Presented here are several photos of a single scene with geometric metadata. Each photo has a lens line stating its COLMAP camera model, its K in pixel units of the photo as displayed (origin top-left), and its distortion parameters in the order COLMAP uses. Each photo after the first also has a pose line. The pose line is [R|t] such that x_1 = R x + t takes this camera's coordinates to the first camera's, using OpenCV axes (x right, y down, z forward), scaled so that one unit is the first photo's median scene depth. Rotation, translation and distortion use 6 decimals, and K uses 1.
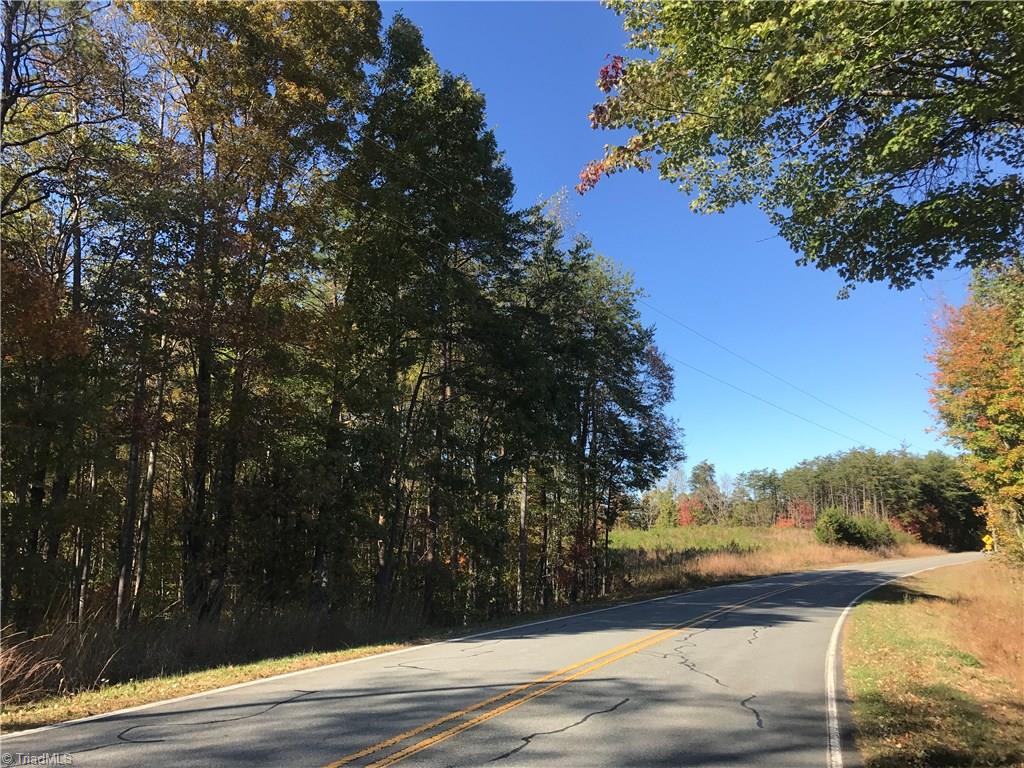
lens RADIAL K [[854.0, 0, 512.9], [0, 854.0, 361.9], [0, 0, 1]] dist [0.046537, -0.011562]
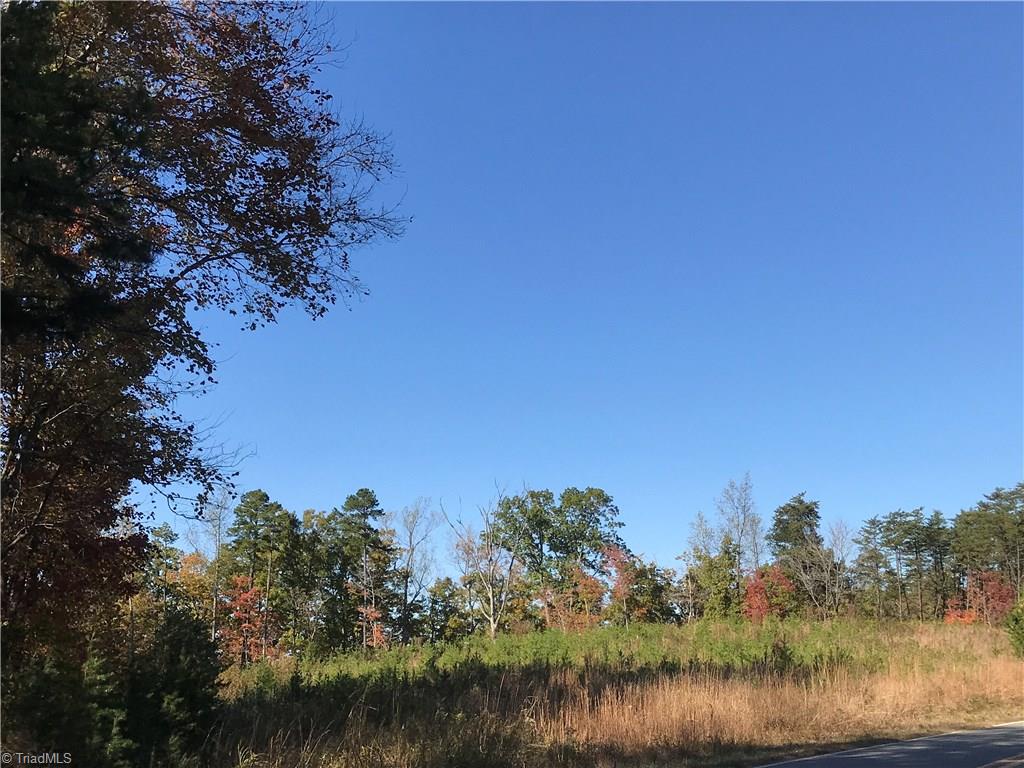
lens RADIAL K [[1369.2, 0, 506.3], [0, 1369.2, 369.8], [0, 0, 1]] dist [0.049480, 0.000000]
pose [[0.999647, -0.002544, -0.026455, 0.075850], [0.002467, 0.999993, -0.002933, 0.044849], [0.026462, 0.002867, 0.999646, 0.194702]]
